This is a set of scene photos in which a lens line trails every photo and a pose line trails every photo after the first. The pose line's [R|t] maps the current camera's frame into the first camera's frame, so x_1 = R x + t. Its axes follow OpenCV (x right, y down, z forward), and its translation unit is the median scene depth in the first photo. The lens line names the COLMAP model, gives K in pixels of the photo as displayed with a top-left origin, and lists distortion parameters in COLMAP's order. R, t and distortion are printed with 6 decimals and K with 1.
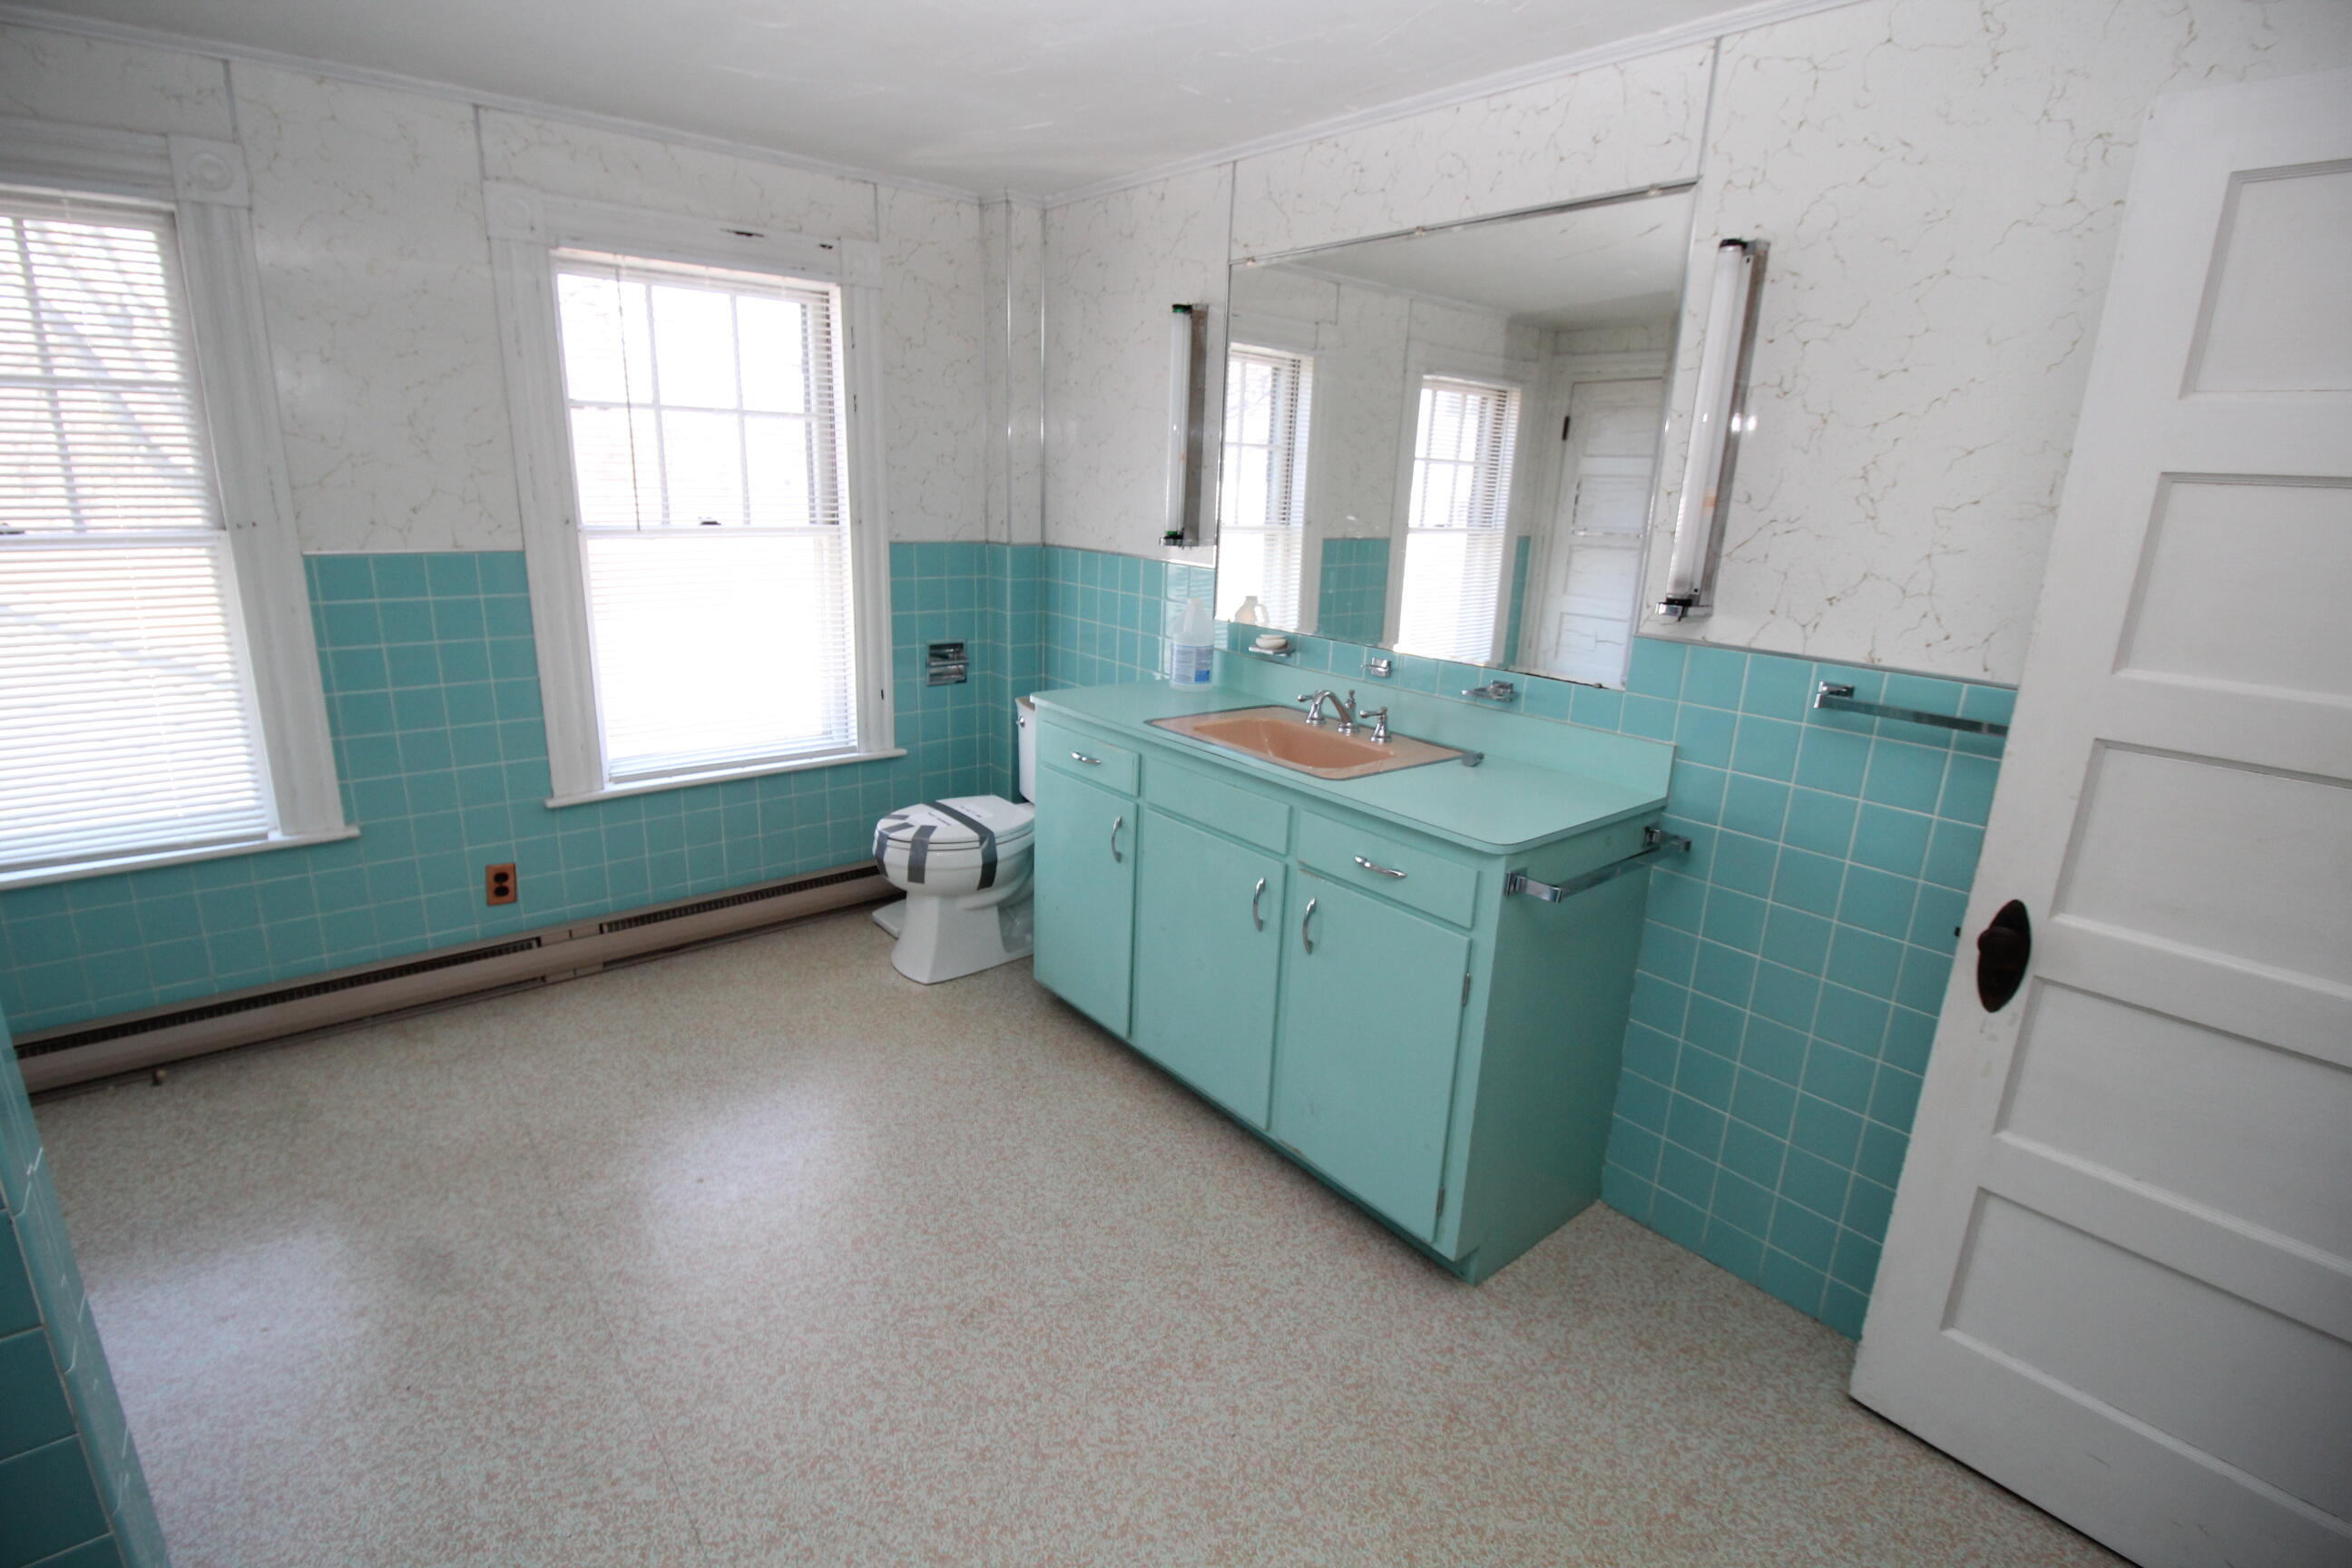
lens RADIAL K [[1091.3, 0, 1164.3], [0, 1091.3, 768.1], [0, 0, 1]] dist [-0.002946, -0.009608]
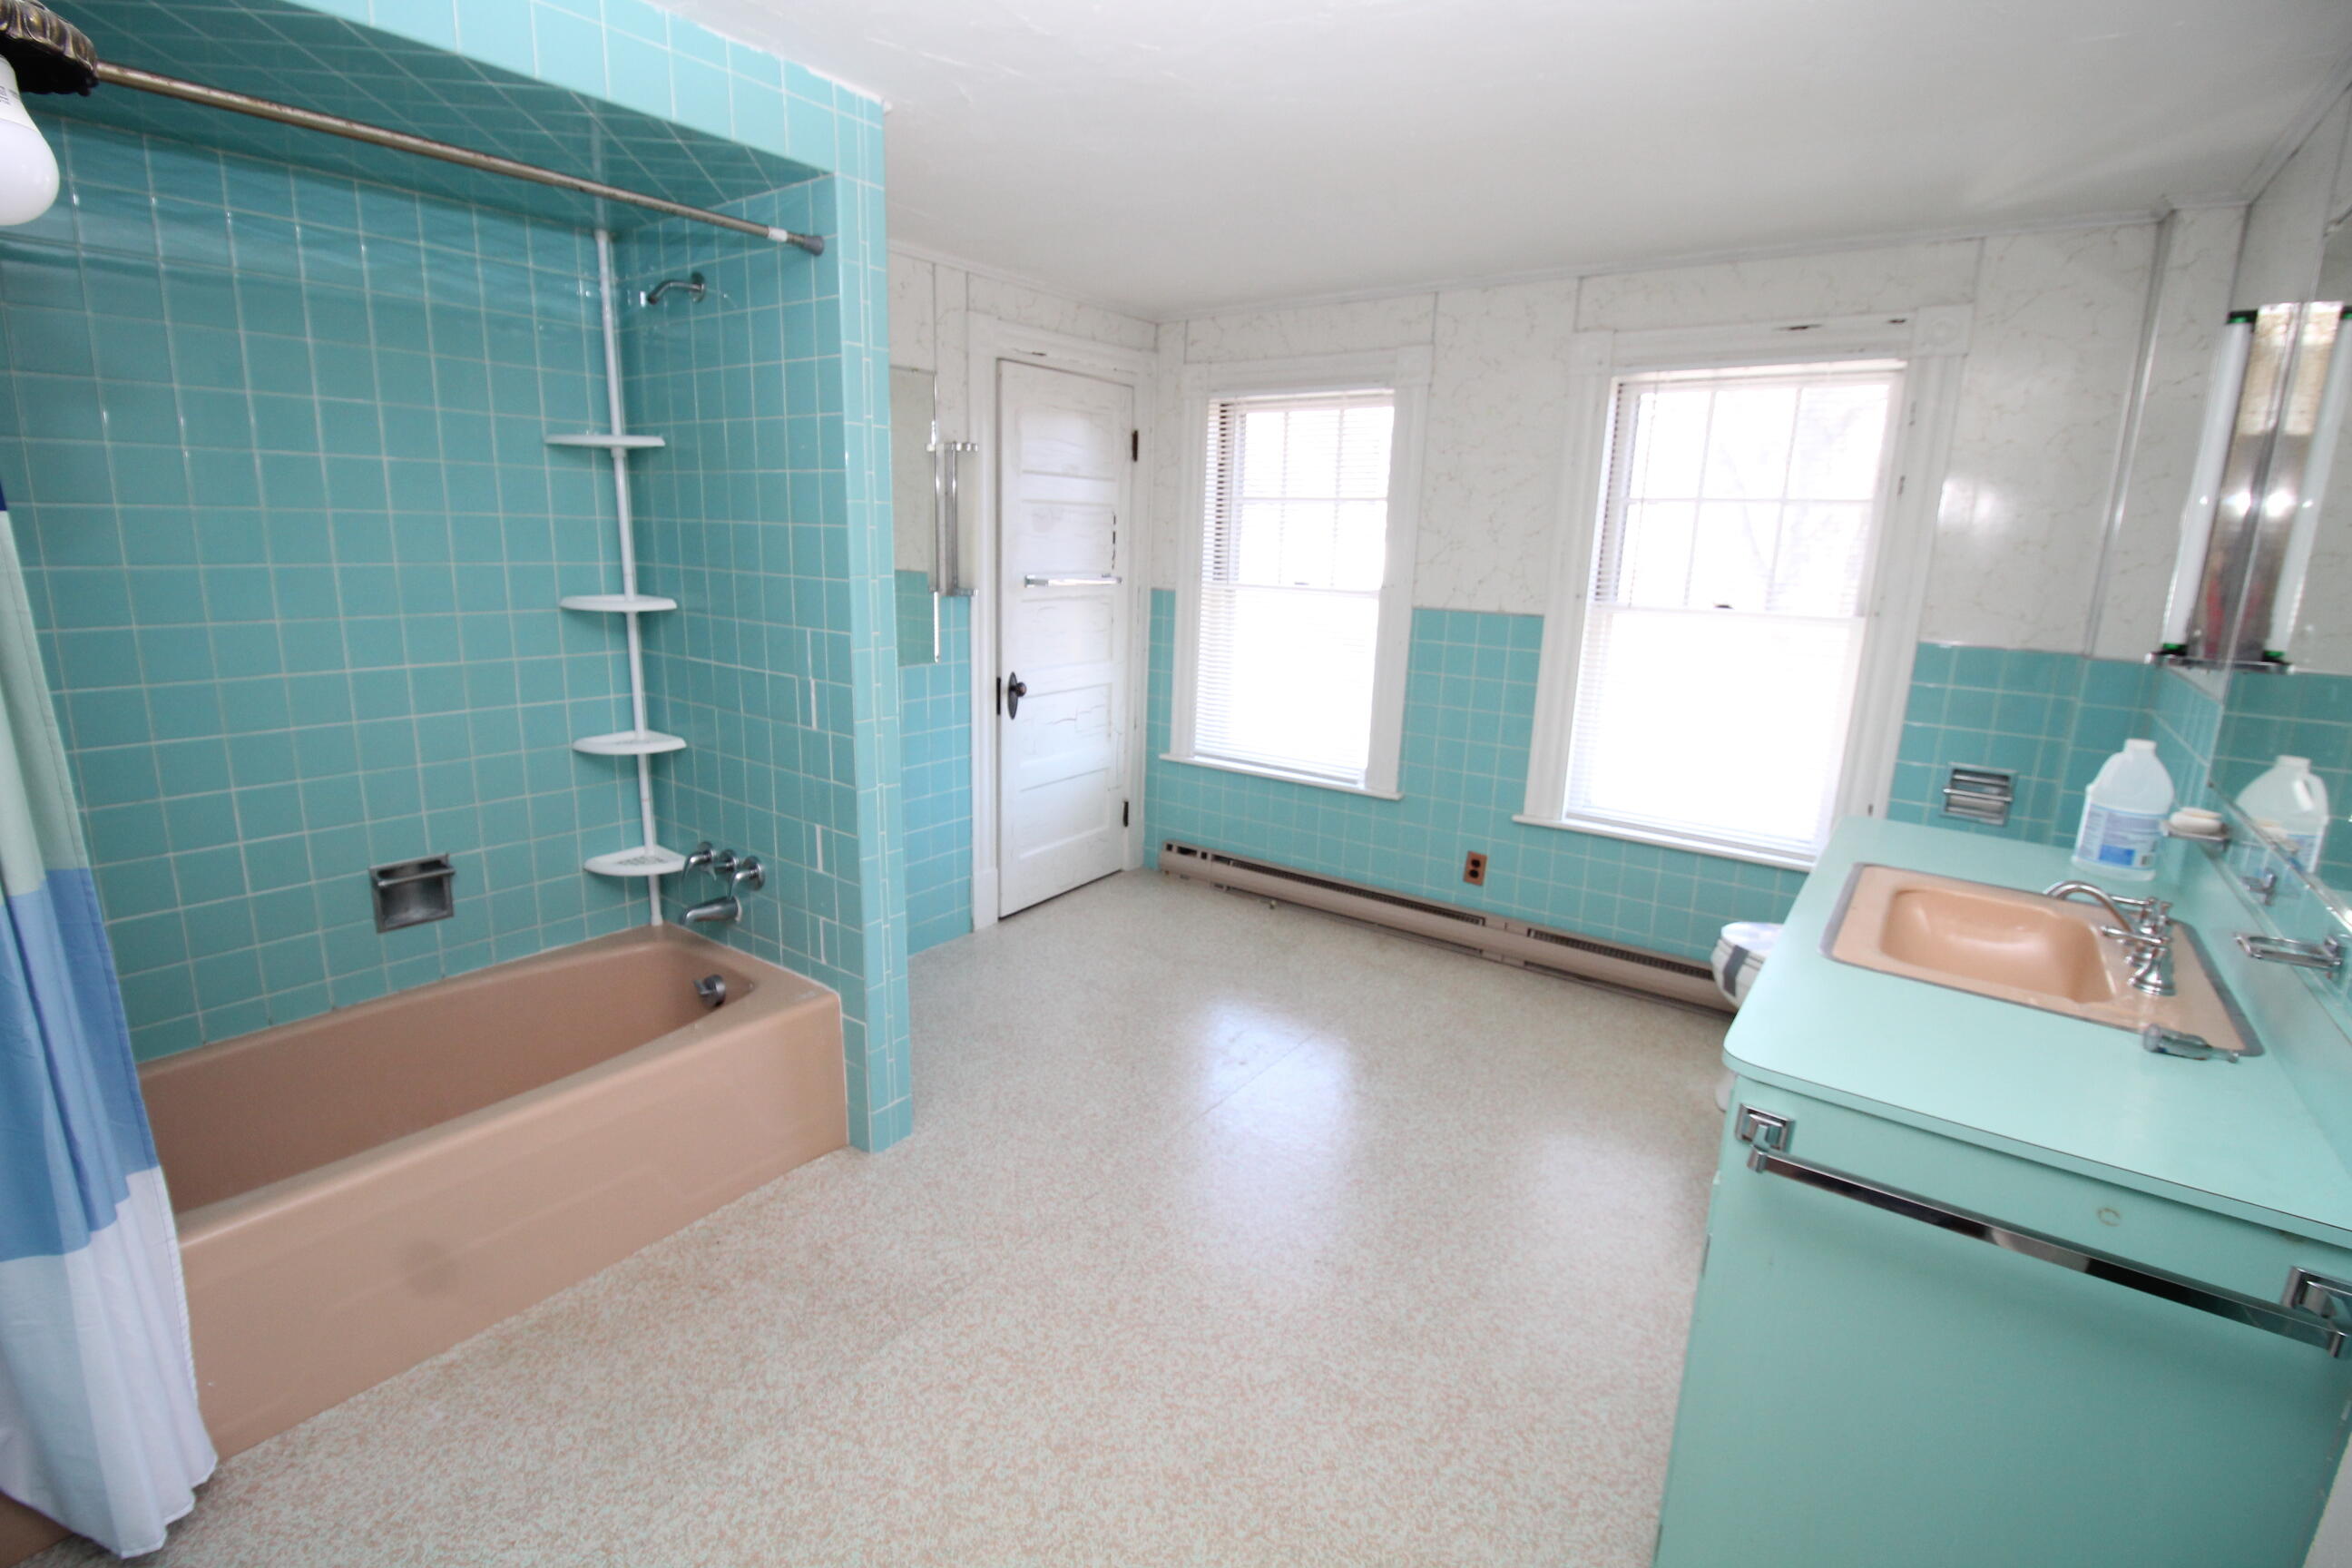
lens RADIAL K [[1091.3, 0, 1164.3], [0, 1091.3, 768.1], [0, 0, 1]] dist [-0.002946, -0.009608]
pose [[0.245058, 0.181086, -0.952447, 0.520390], [-0.275678, 0.954864, 0.110615, -0.049233], [0.929488, 0.235461, 0.283919, 0.265425]]
